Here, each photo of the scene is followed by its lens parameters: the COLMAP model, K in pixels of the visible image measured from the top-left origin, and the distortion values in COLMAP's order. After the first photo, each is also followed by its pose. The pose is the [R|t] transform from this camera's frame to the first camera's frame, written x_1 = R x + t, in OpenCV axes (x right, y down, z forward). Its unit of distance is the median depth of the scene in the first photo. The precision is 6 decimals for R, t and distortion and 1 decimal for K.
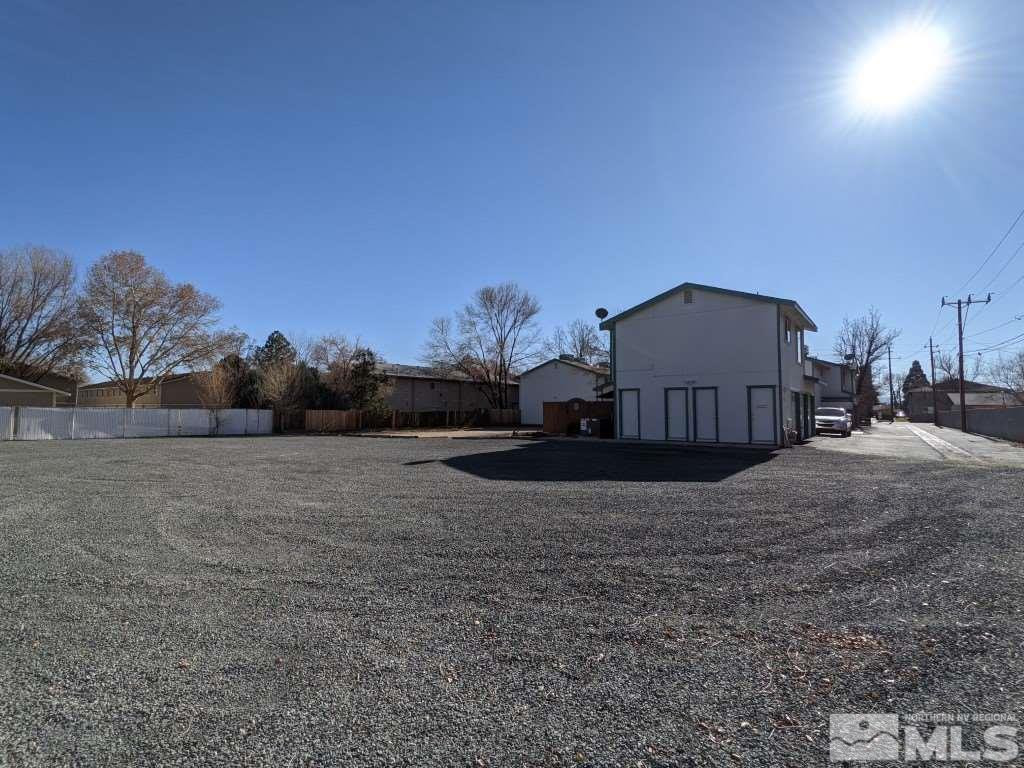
lens RADIAL K [[491.5, 0, 516.3], [0, 491.5, 382.9], [0, 0, 1]] dist [-0.005009, 0.003412]
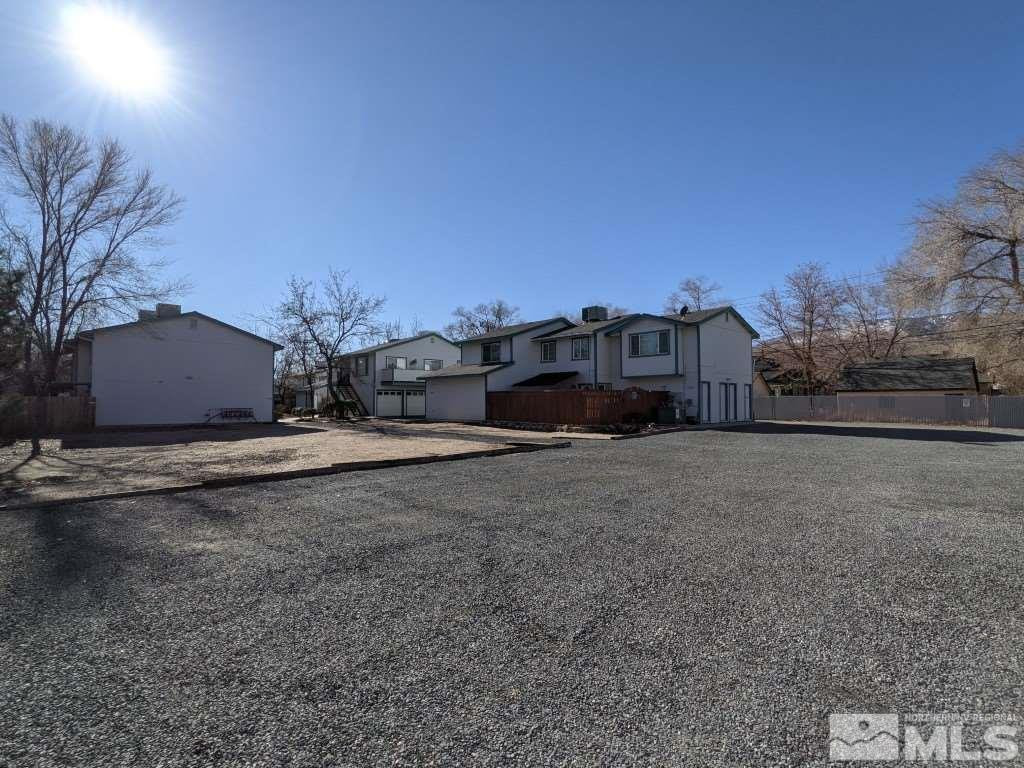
lens RADIAL K [[492.3, 0, 506.3], [0, 492.3, 384.1], [0, 0, 1]] dist [-0.004204, 0.003108]
pose [[0.185024, 0.033453, 0.982164, -1.197354], [-0.056044, 0.998153, -0.023440, 0.084945], [-0.981135, -0.050708, 0.186557, 1.453229]]
